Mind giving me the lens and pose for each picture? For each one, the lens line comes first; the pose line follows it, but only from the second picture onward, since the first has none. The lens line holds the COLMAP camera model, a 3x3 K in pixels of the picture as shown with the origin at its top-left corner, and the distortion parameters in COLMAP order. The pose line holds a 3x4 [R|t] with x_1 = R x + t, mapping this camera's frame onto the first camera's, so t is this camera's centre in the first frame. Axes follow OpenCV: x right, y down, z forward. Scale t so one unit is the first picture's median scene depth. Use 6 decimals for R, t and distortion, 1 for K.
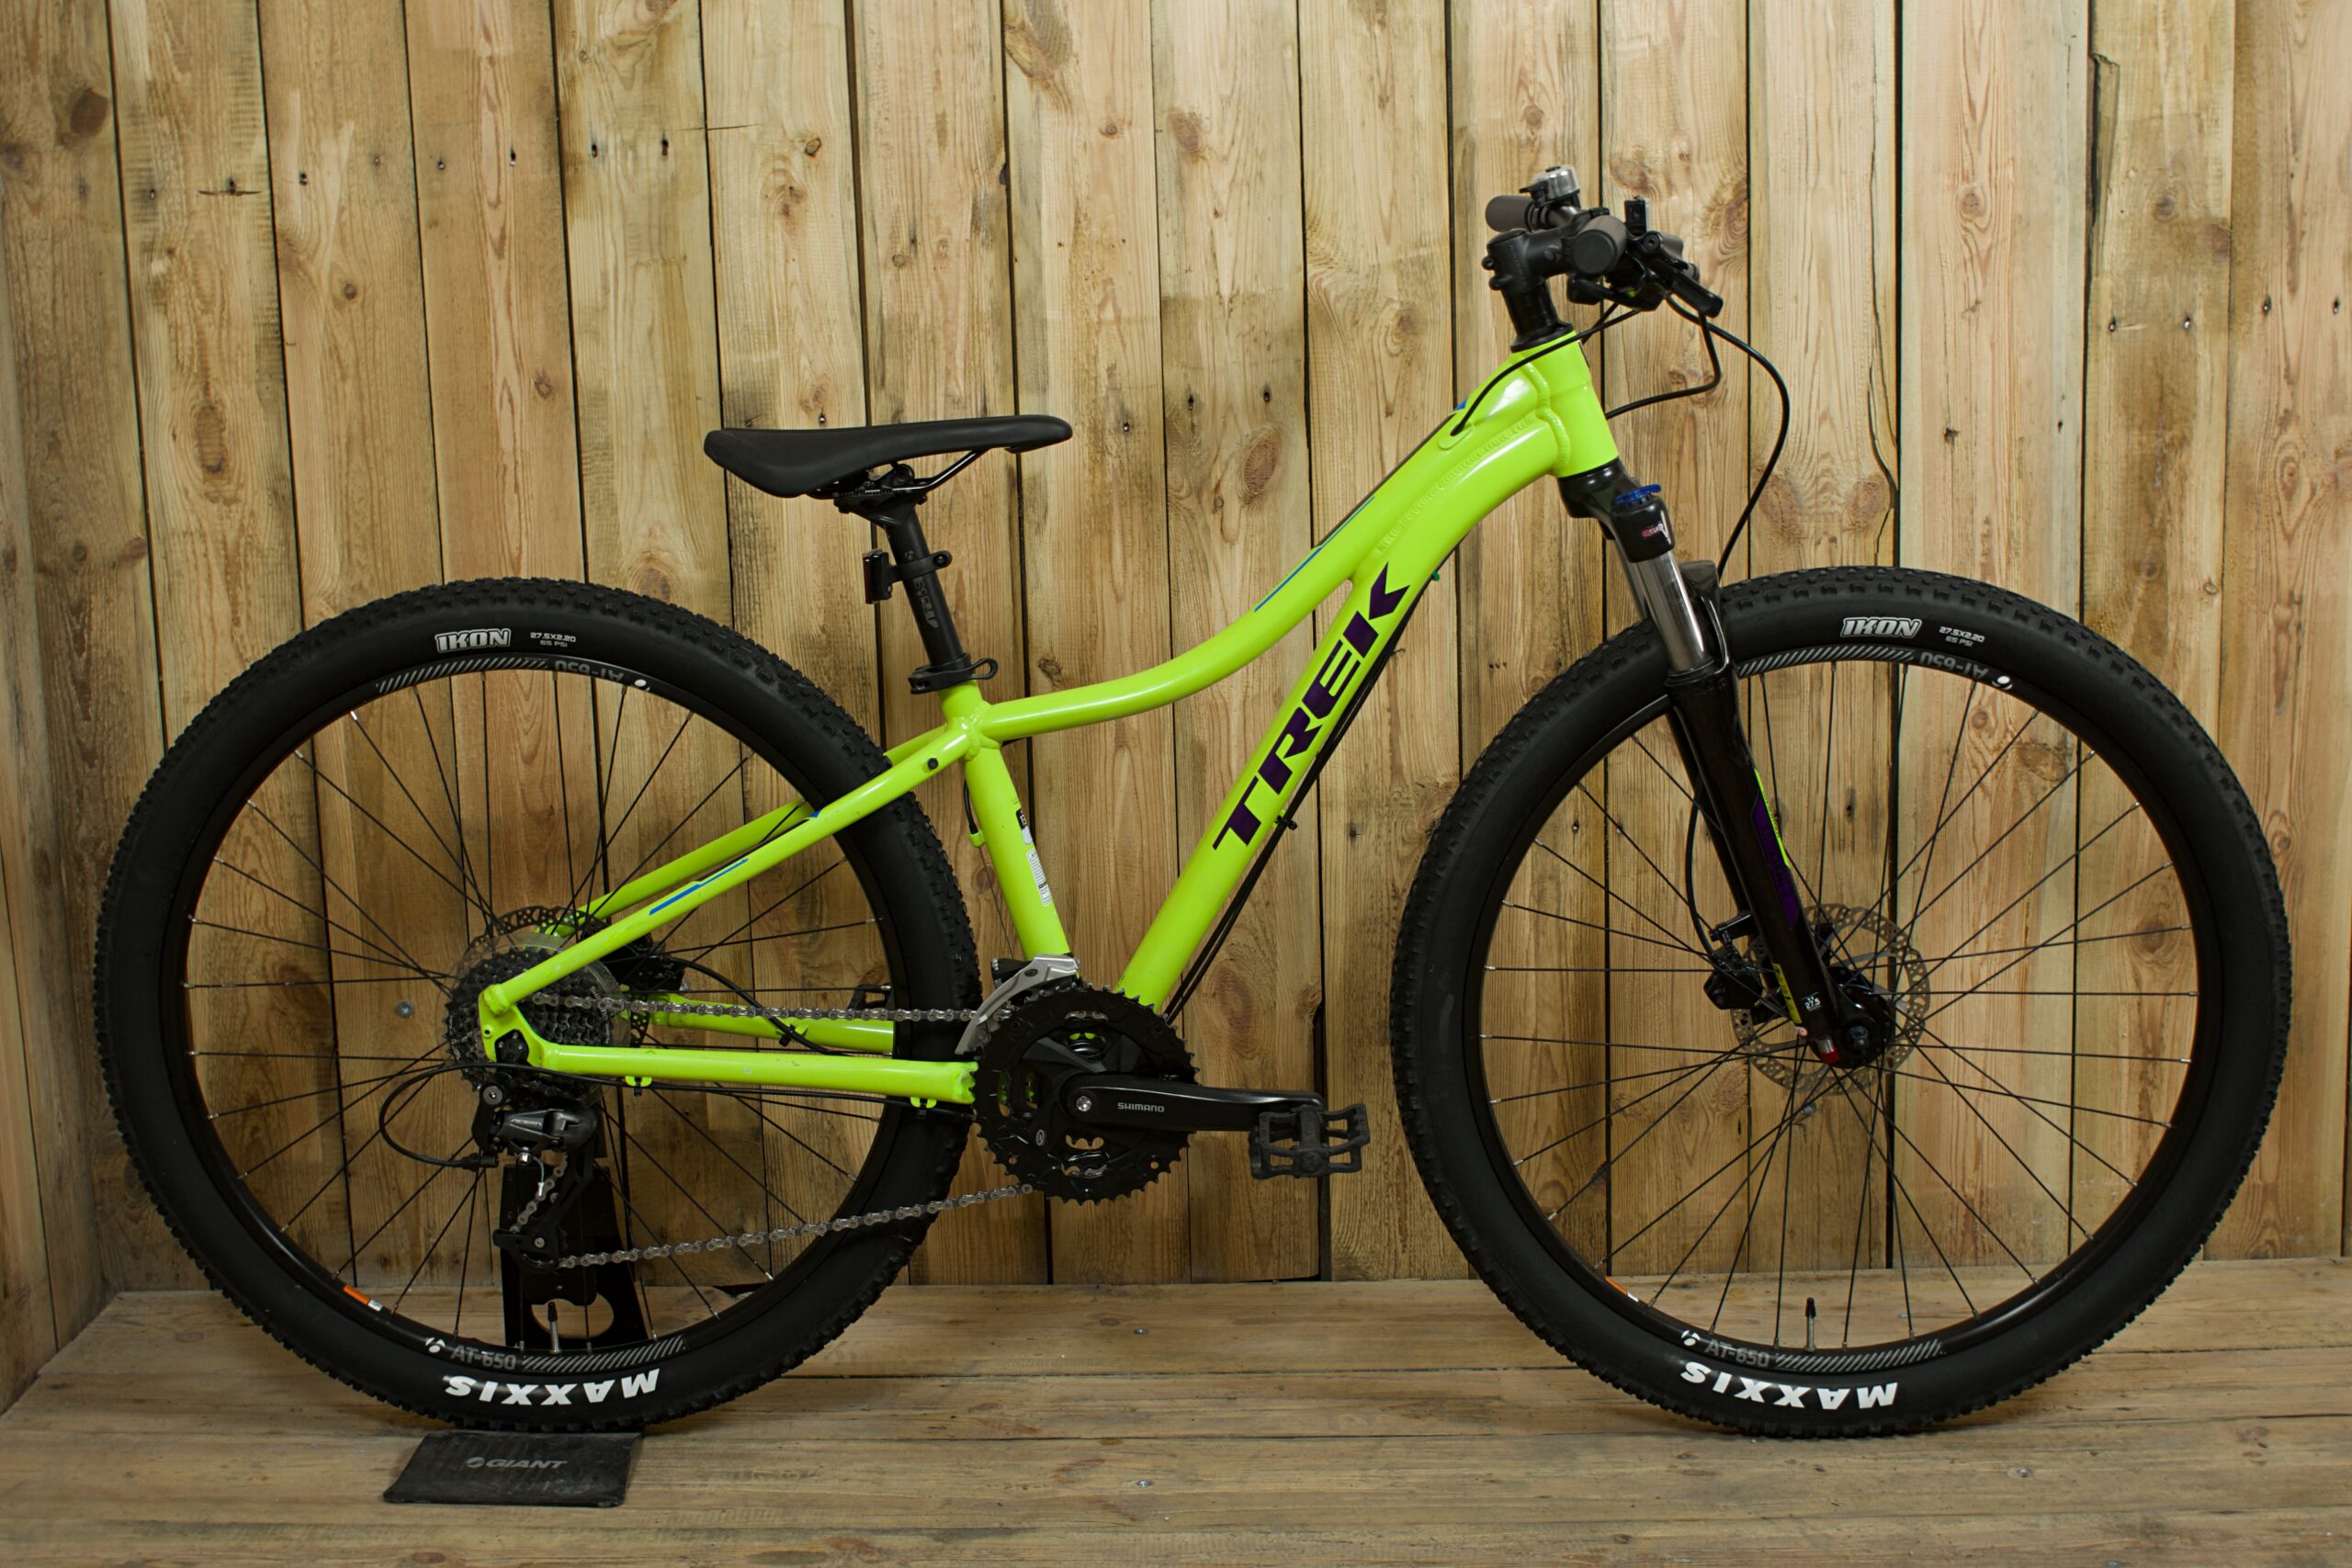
lens RADIAL K [[3013.9, 0, 1176.0], [0, 3013.9, 784.0], [0, 0, 1]] dist [-0.008460, 0.004728]
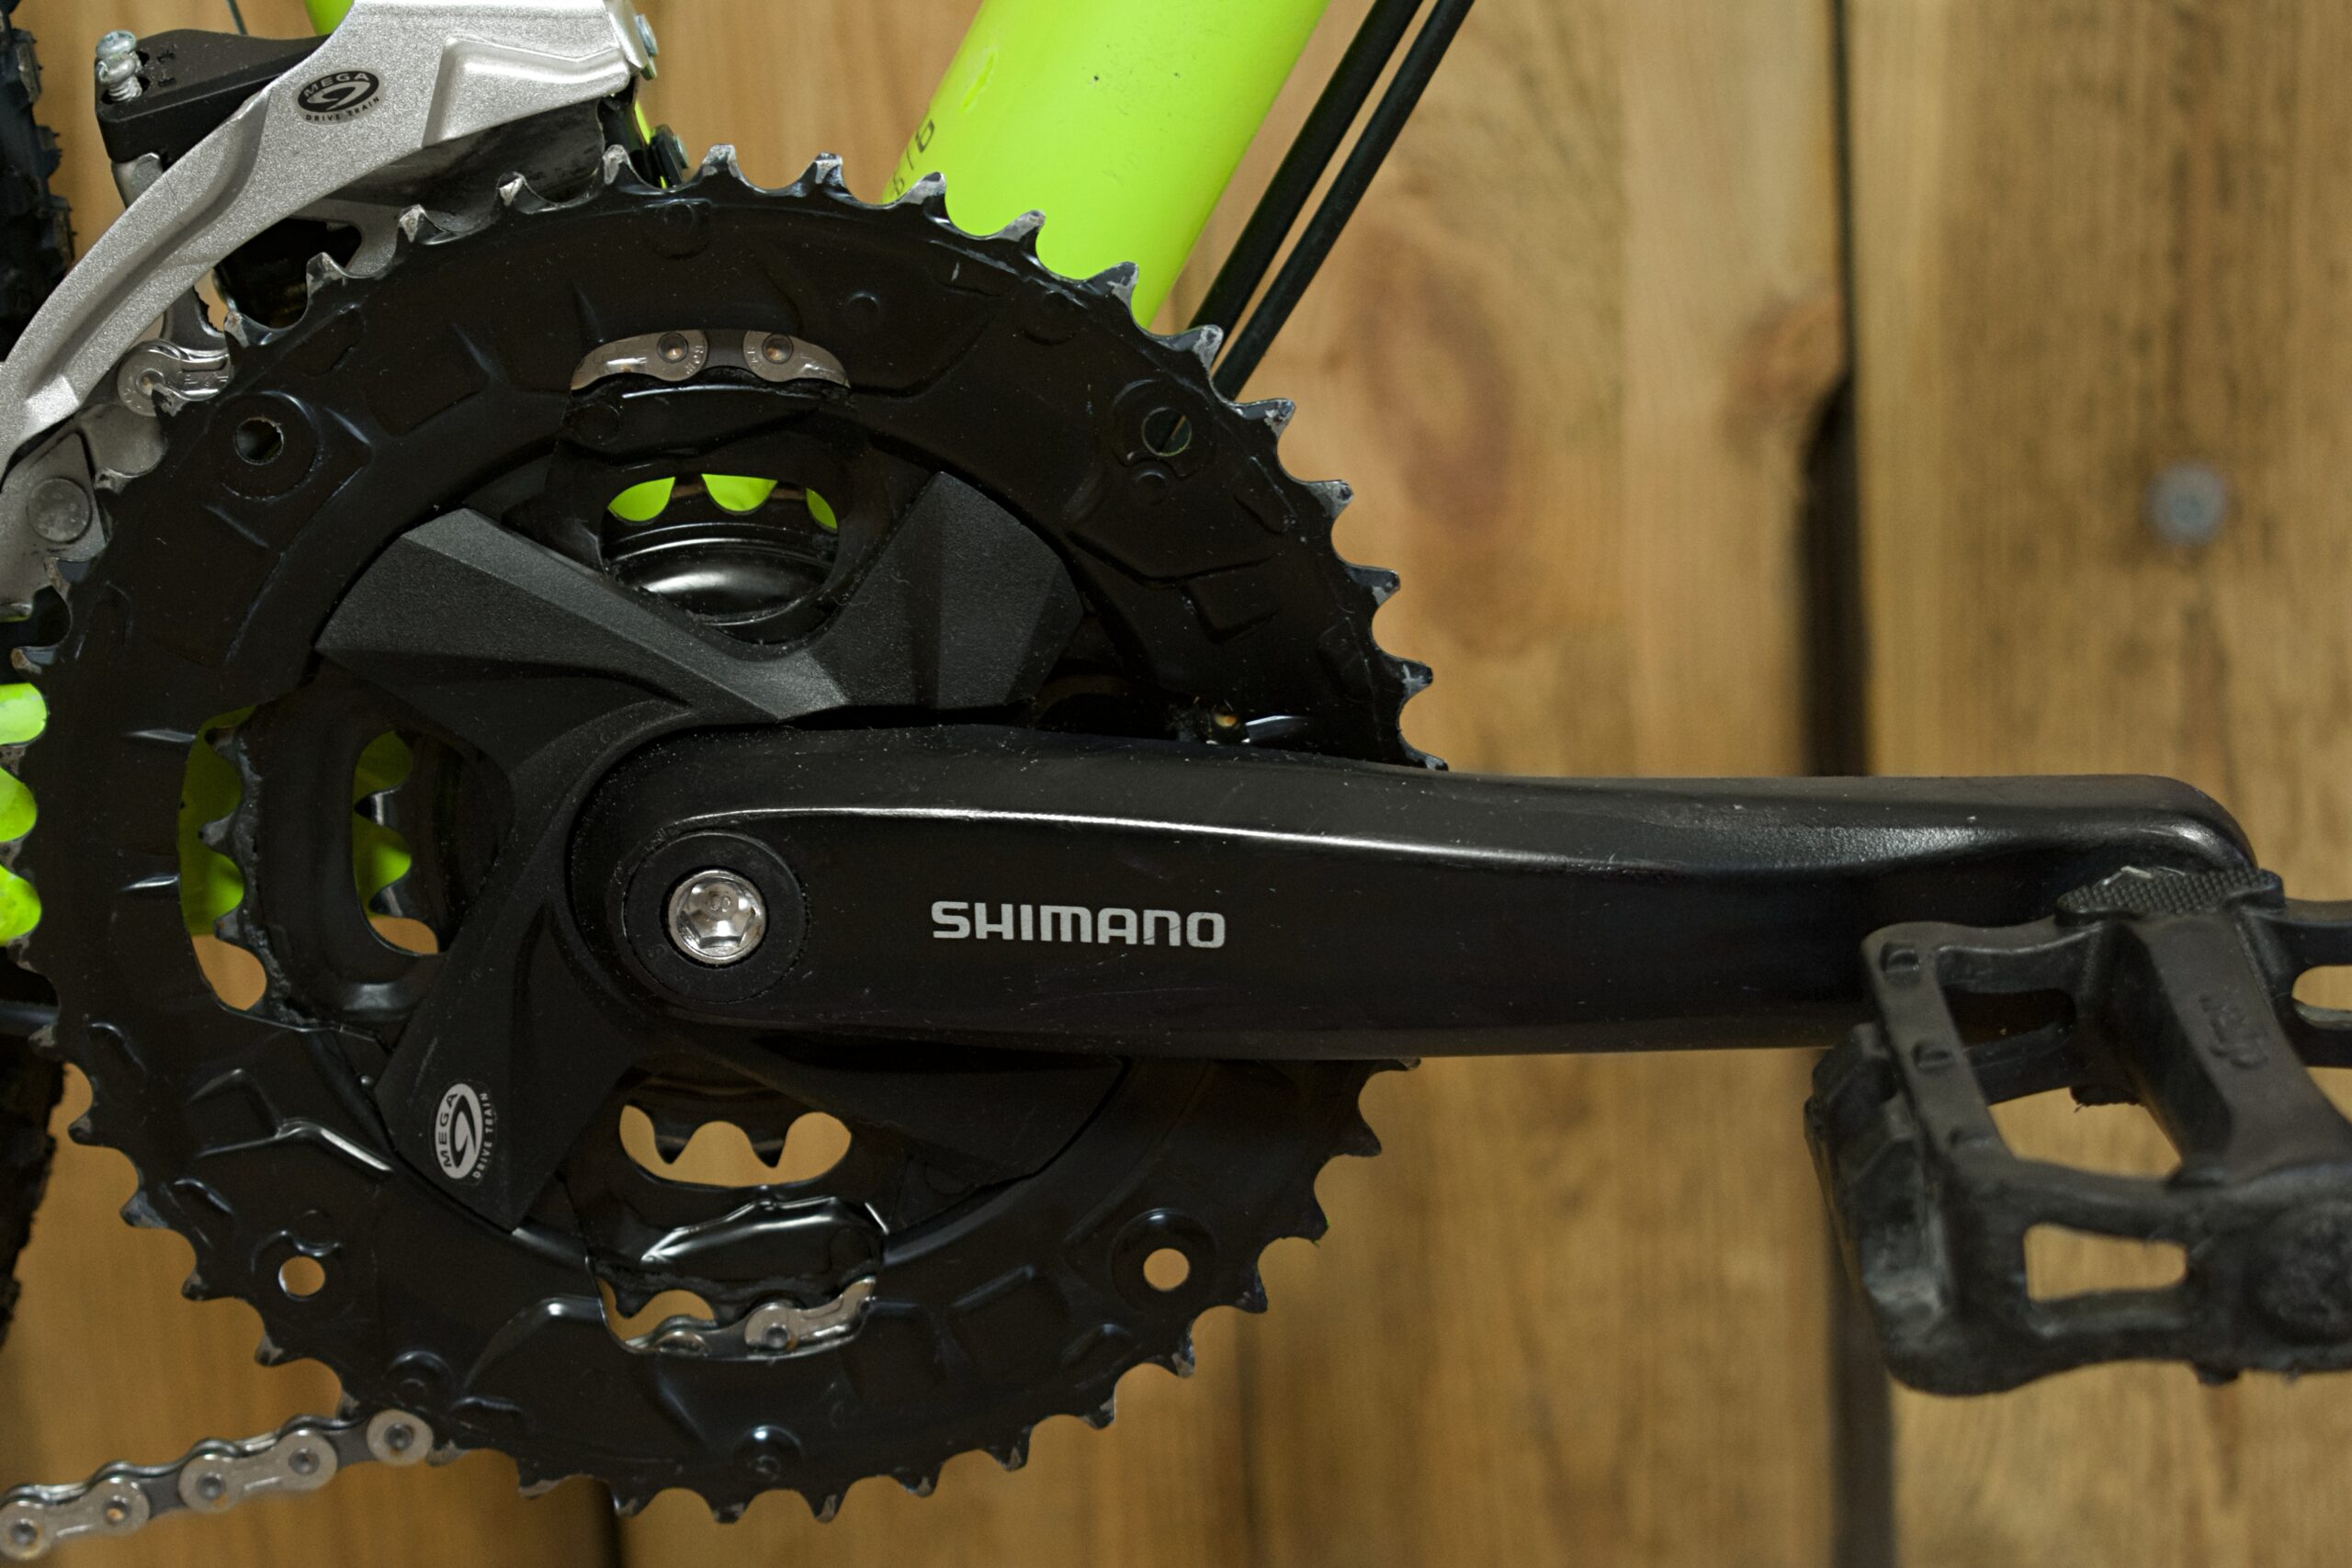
lens RADIAL K [[7226.7, 0, 1176.0], [0, 7226.7, 784.0], [0, 0, 1]] dist [-0.048492, 0.017858]
pose [[0.998855, -0.041121, 0.024439, -0.015205], [0.038577, 0.994561, 0.096747, 0.062623], [-0.028284, -0.095693, 0.995009, 0.614288]]
